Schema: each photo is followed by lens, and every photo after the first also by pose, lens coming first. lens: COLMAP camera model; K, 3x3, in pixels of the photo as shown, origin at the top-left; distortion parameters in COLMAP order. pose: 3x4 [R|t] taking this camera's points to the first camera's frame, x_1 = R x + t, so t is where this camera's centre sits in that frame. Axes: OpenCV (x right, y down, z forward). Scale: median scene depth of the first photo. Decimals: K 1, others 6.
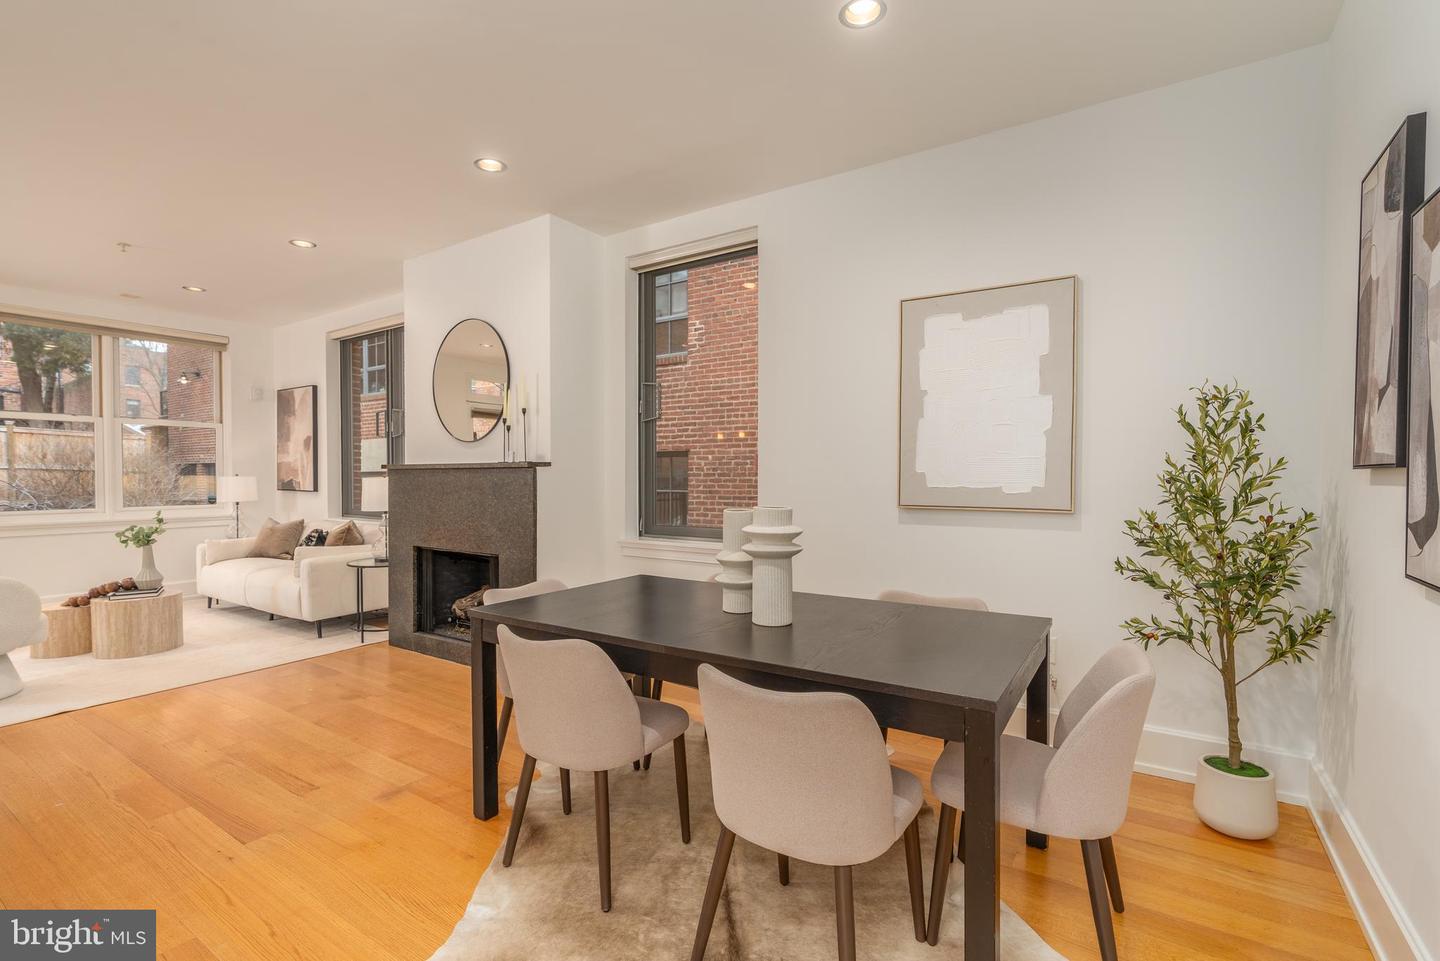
lens RADIAL K [[666.3, 0, 707.4], [0, 666.3, 484.5], [0, 0, 1]] dist [-0.000037, 0.000623]
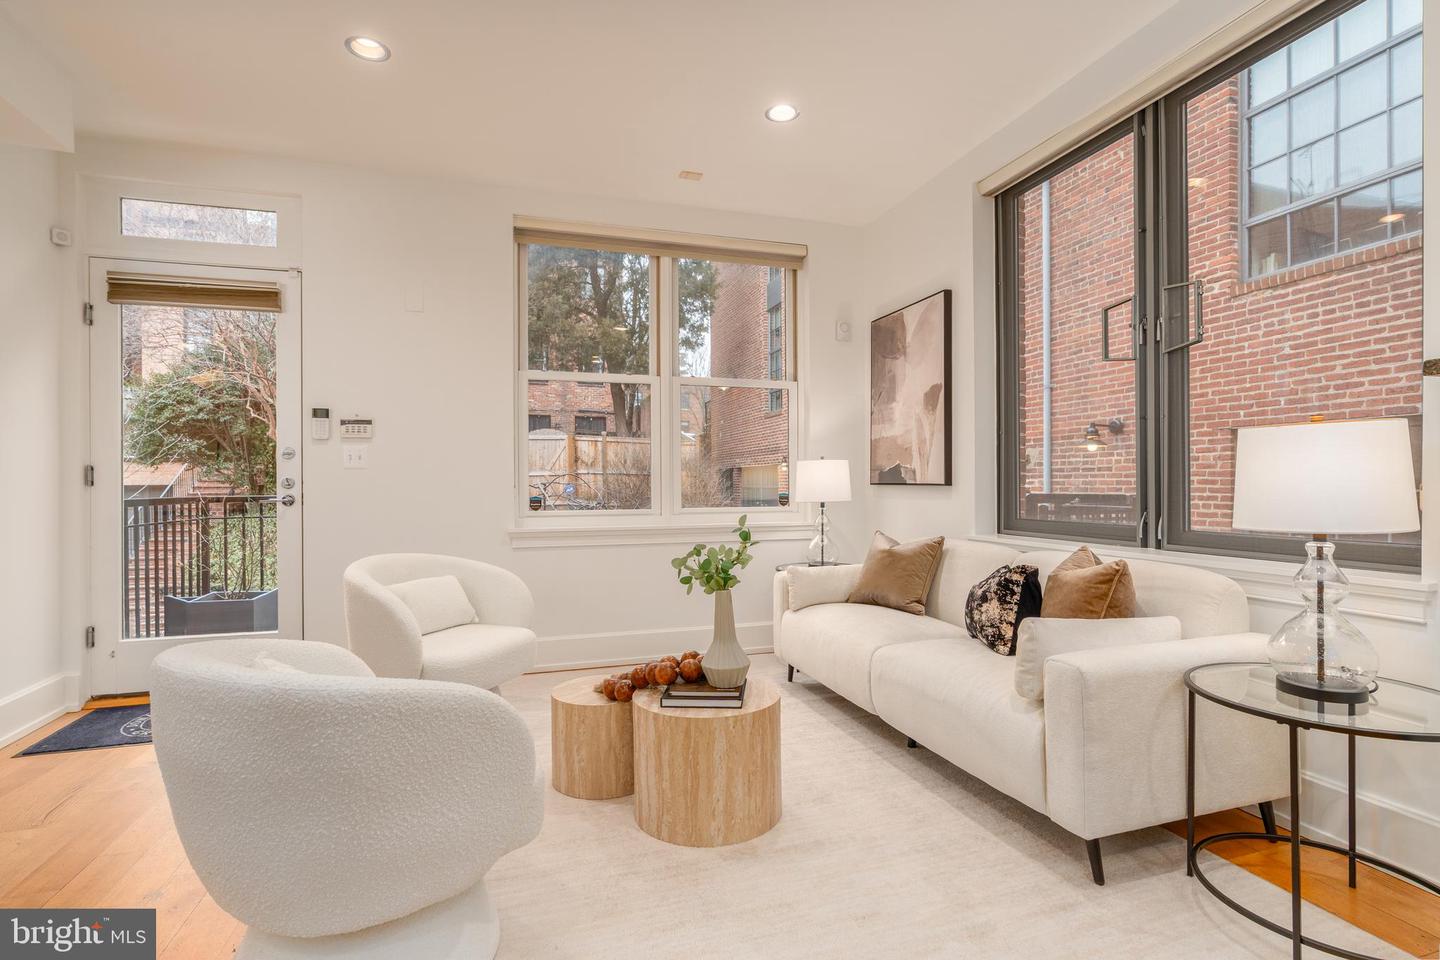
lens RADIAL K [[689.9, 0, 718.4], [0, 689.9, 486.9], [0, 0, 1]] dist [-0.004072, 0.001287]
pose [[0.789237, -0.000864, -0.614087, -0.506058], [-0.005299, 0.999952, -0.008218, 0.022567], [0.614065, 0.009740, 0.789195, 0.571205]]
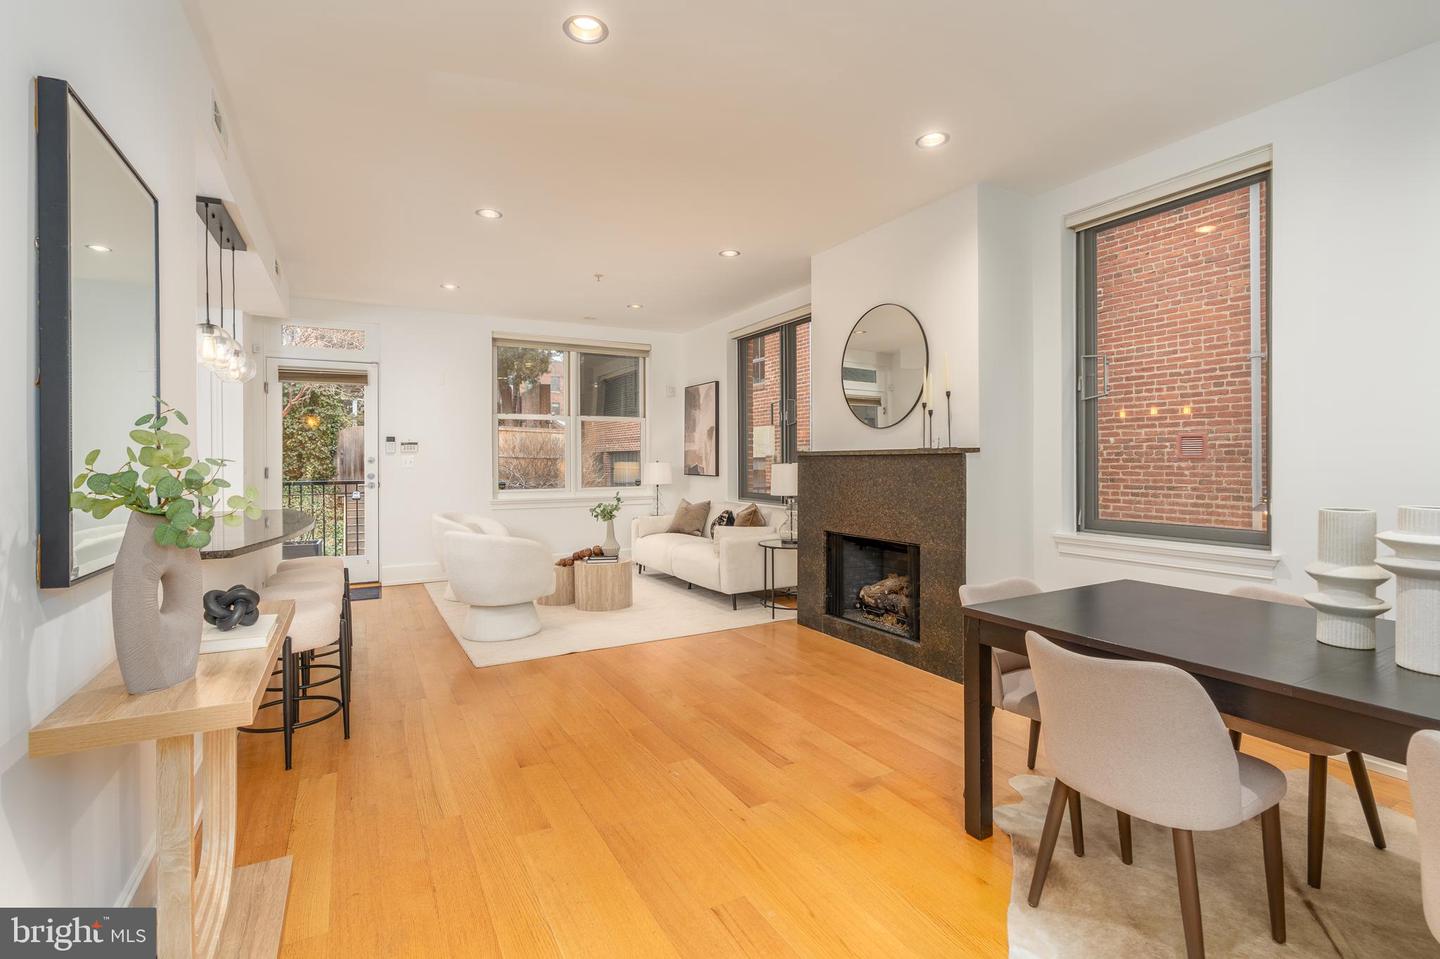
lens RADIAL K [[663.2, 0, 717.8], [0, 663.2, 459.5], [0, 0, 1]] dist [0.001631, 0.000725]
pose [[0.894260, -0.002615, -0.447540, -0.115439], [-0.004303, 0.999886, -0.014439, -0.001632], [0.447527, 0.014838, 0.894147, 0.007058]]
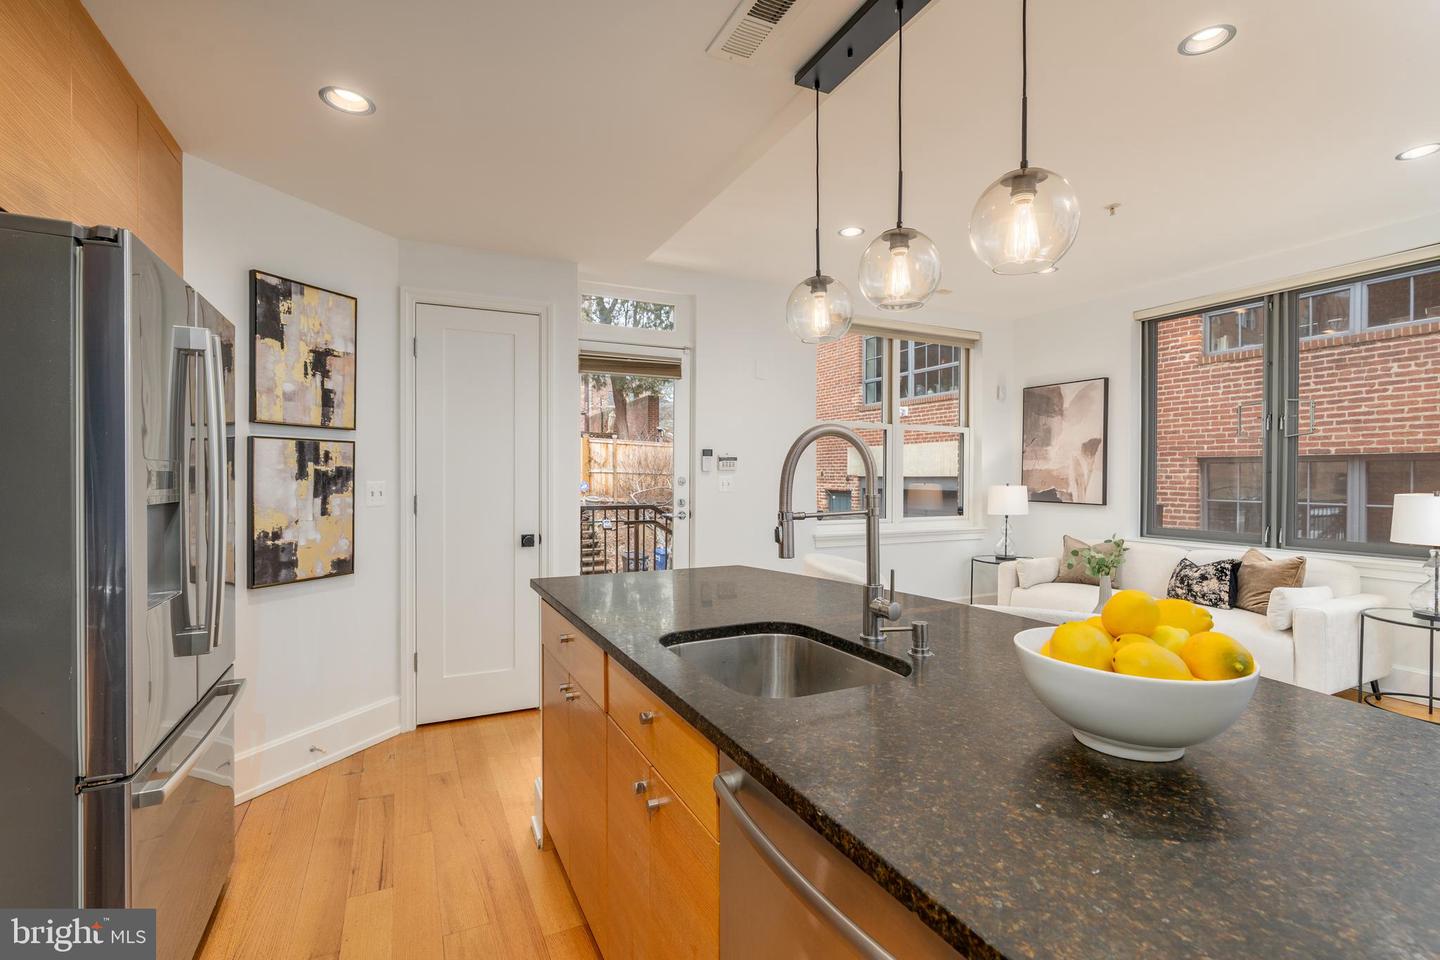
lens RADIAL K [[652.2, 0, 720.0], [0, 652.2, 480.0], [0, 0, 1]] dist [0.000328, 0.000003]
pose [[0.875144, 0.008113, -0.483794, -0.797451], [-0.012847, 0.999897, -0.006472, -0.012310], [0.483691, 0.011880, 0.875158, 0.068014]]
